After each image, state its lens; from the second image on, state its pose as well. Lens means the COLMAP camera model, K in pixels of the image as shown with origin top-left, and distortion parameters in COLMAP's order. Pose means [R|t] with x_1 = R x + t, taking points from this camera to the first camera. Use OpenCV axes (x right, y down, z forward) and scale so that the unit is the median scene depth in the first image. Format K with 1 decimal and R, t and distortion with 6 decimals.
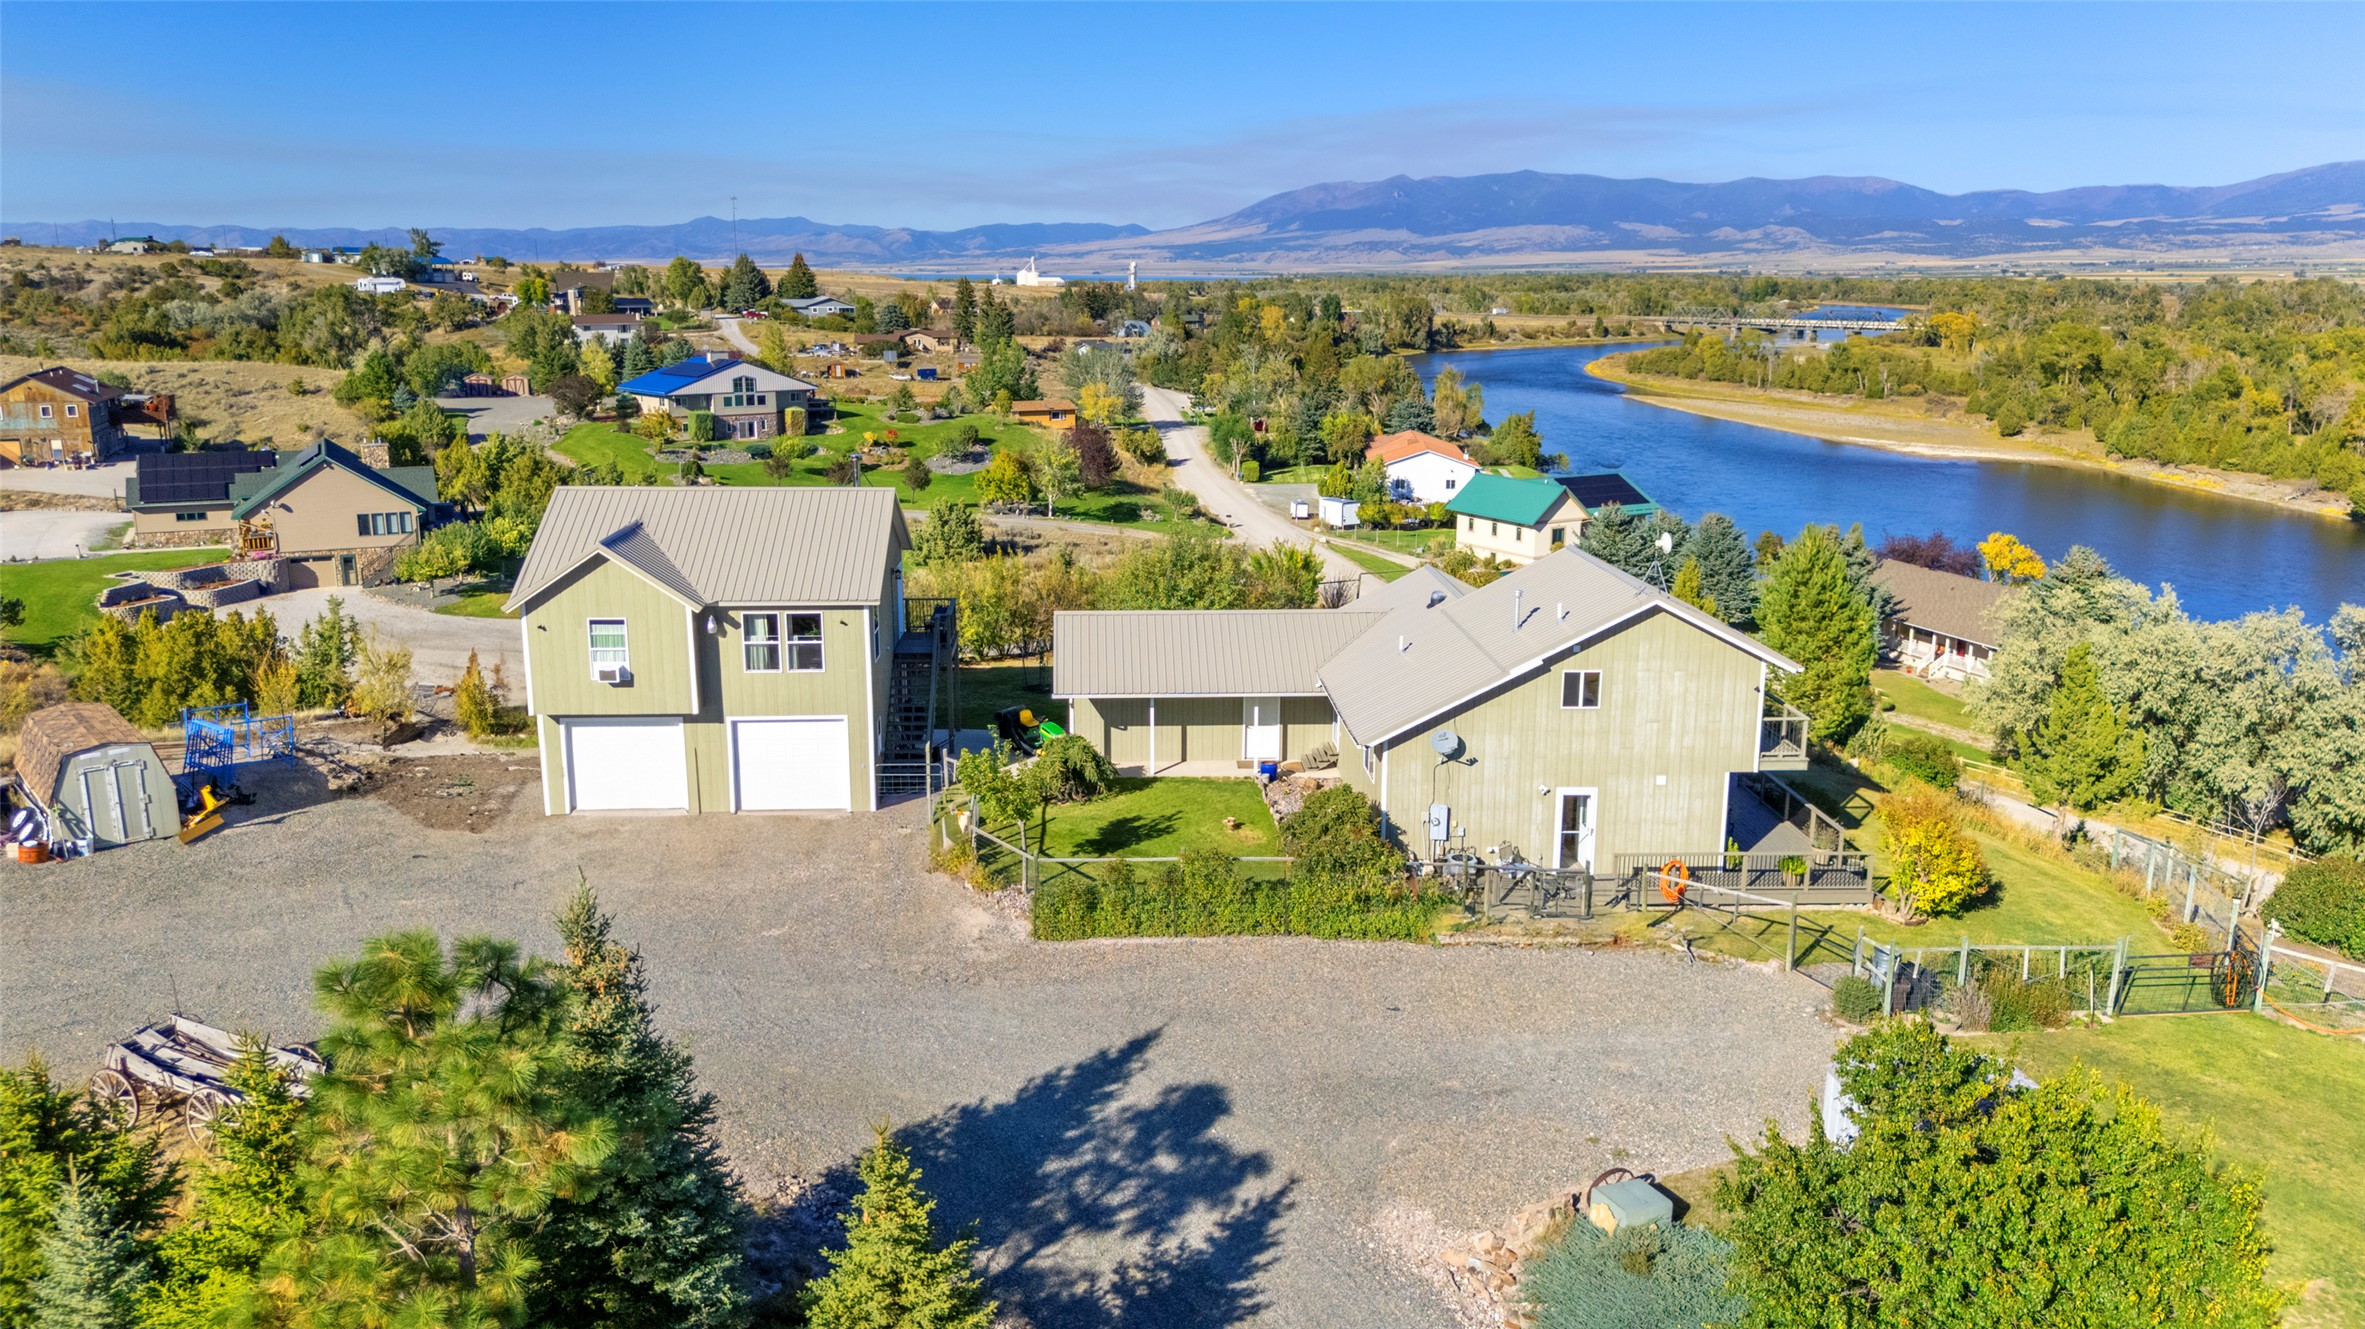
lens RADIAL K [[1742.8, 0, 1184.1], [0, 1742.8, 673.0], [0, 0, 1]] dist [0.062258, -0.054880]
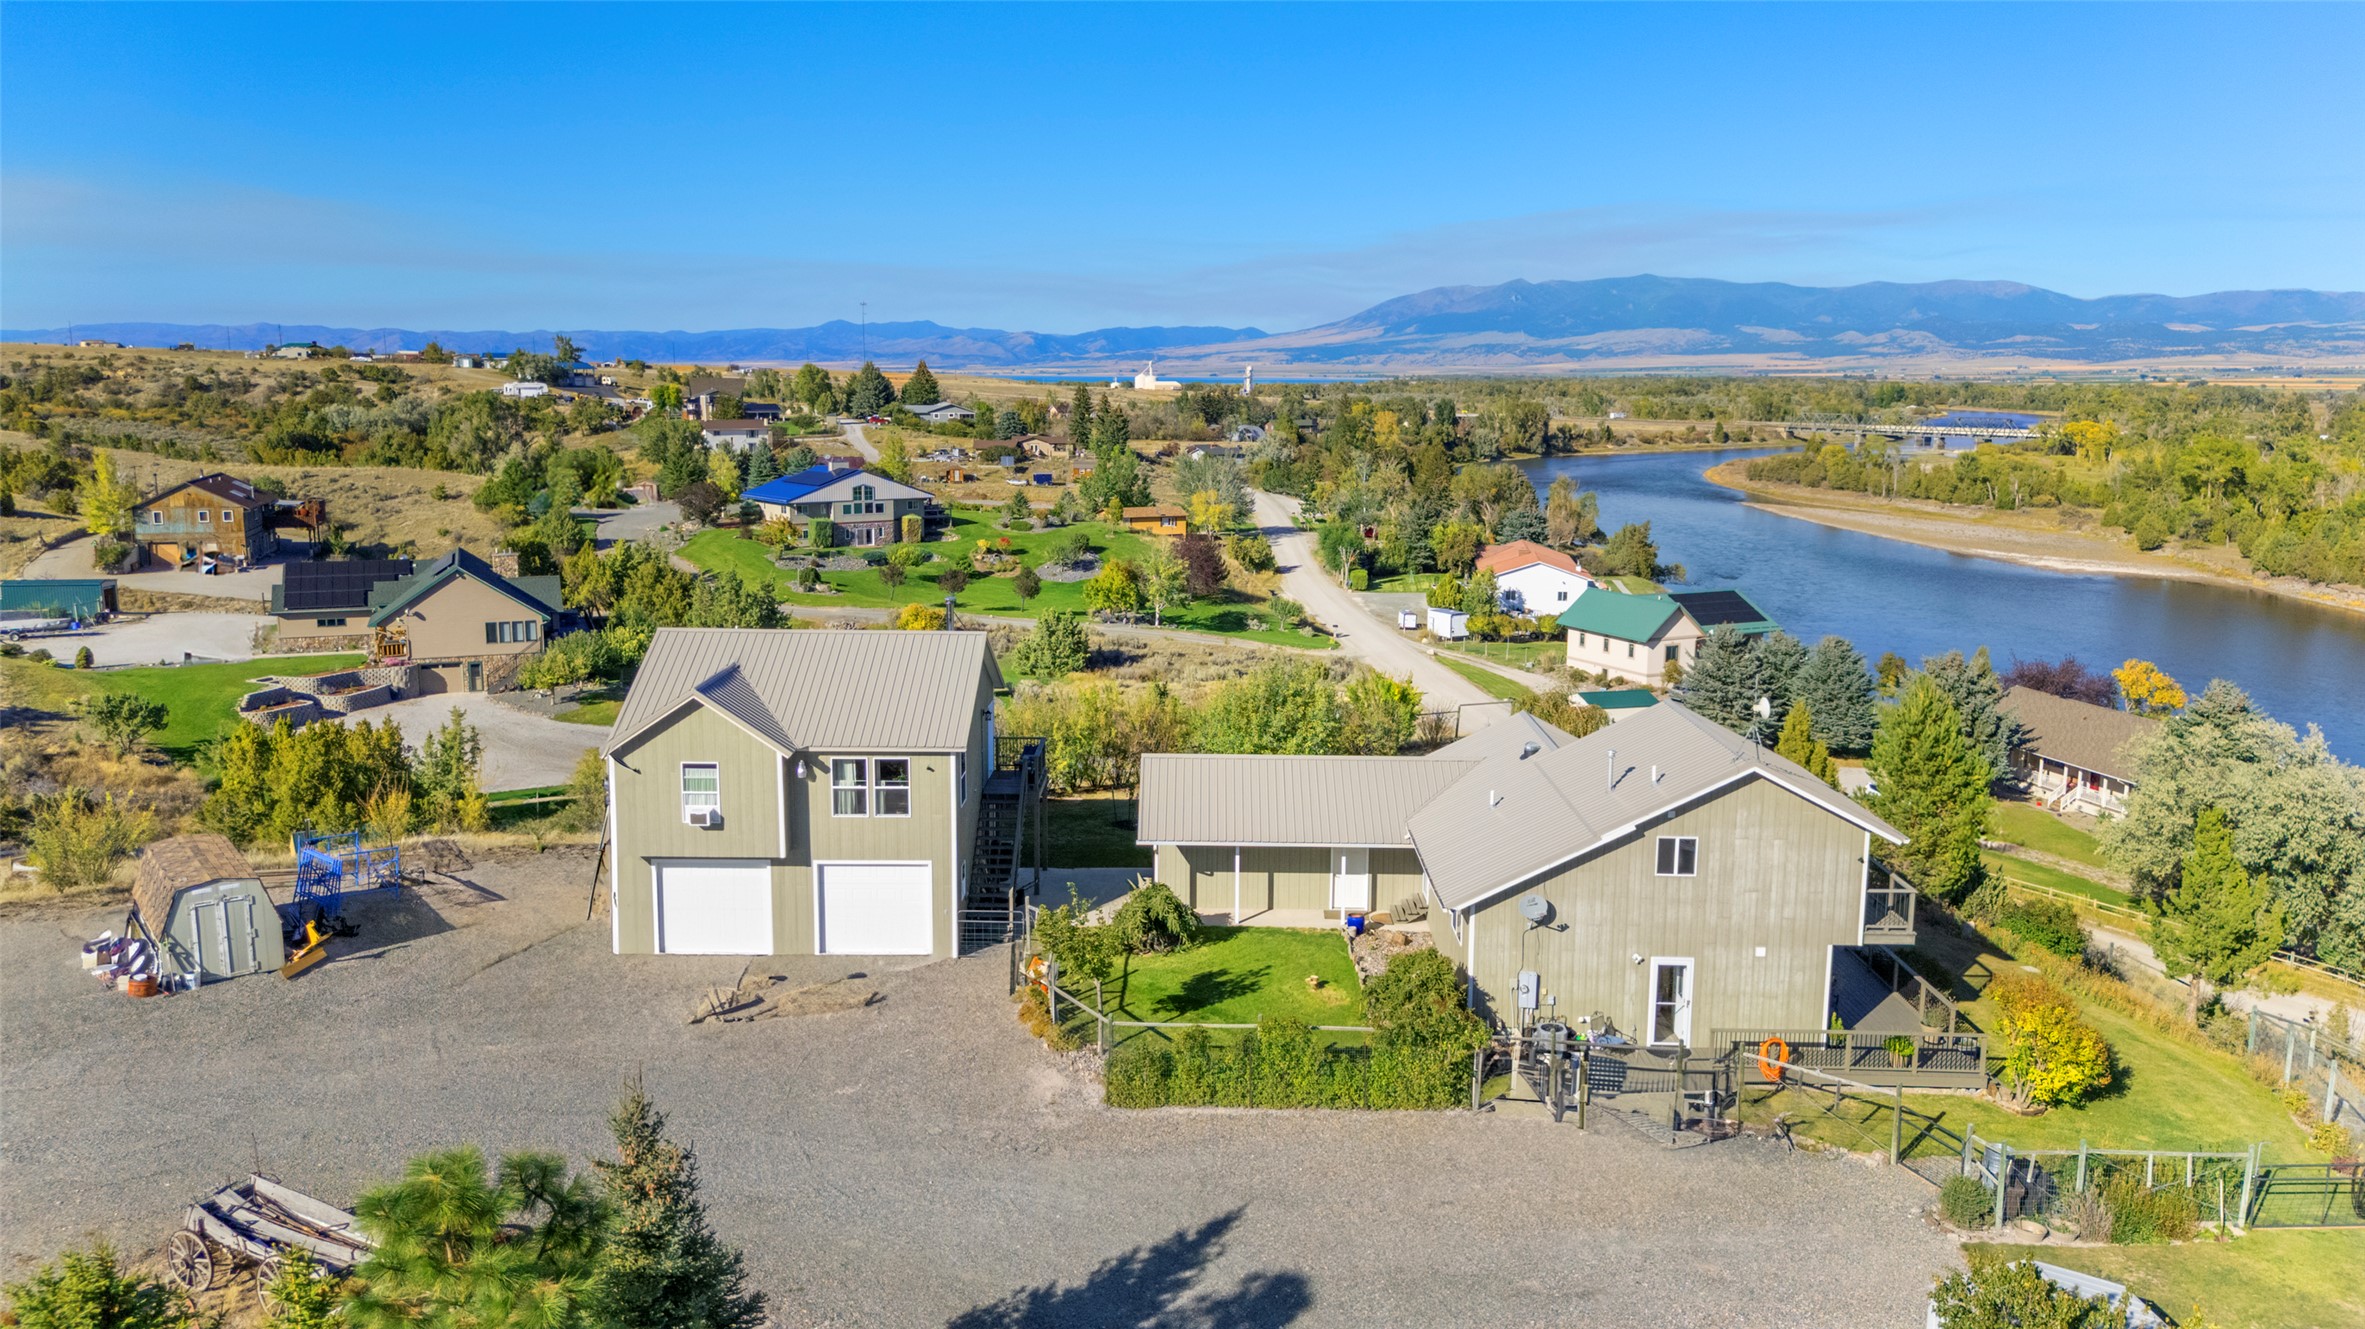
lens RADIAL K [[1742.8, 0, 1184.1], [0, 1742.8, 673.0], [0, 0, 1]] dist [0.062258, -0.054880]
pose [[0.997826, 0.014826, -0.064216, 0.003679], [-0.018370, 0.998320, -0.054957, -0.008150], [0.063293, 0.056017, 0.996422, 0.001453]]
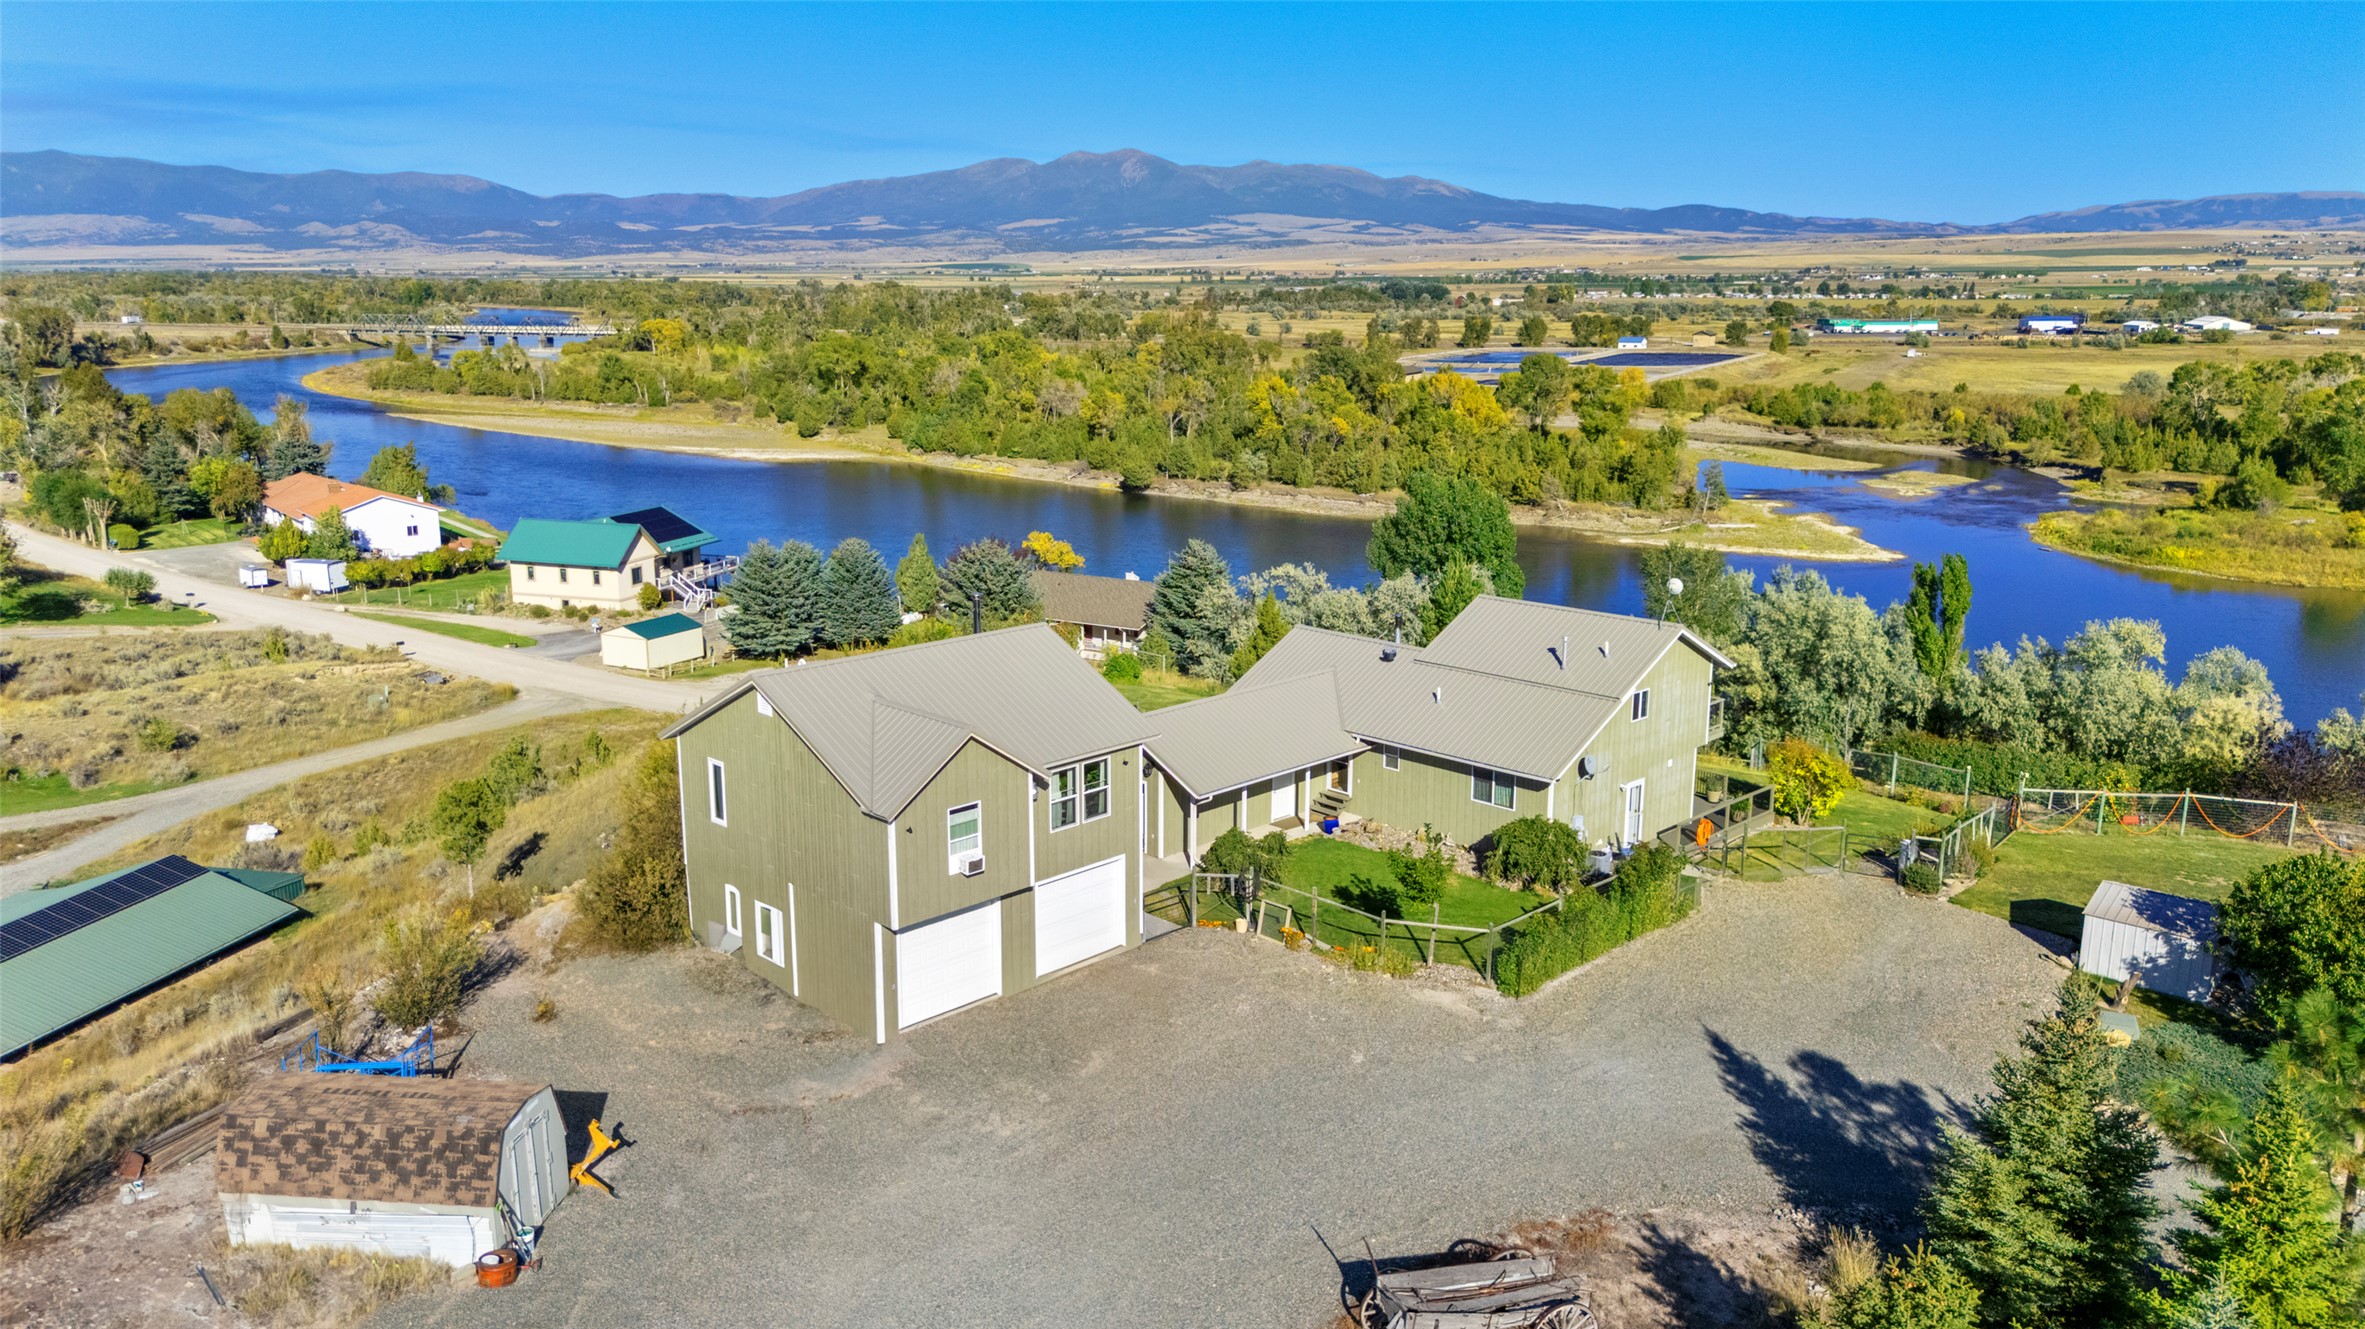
lens RADIAL K [[1742.8, 0, 1184.1], [0, 1742.8, 673.0], [0, 0, 1]] dist [0.062258, -0.054880]
pose [[0.740696, -0.153209, 0.654138, -0.210822], [0.152923, 0.986540, 0.057903, -0.034172], [-0.654204, 0.057144, 0.754156, 0.058532]]
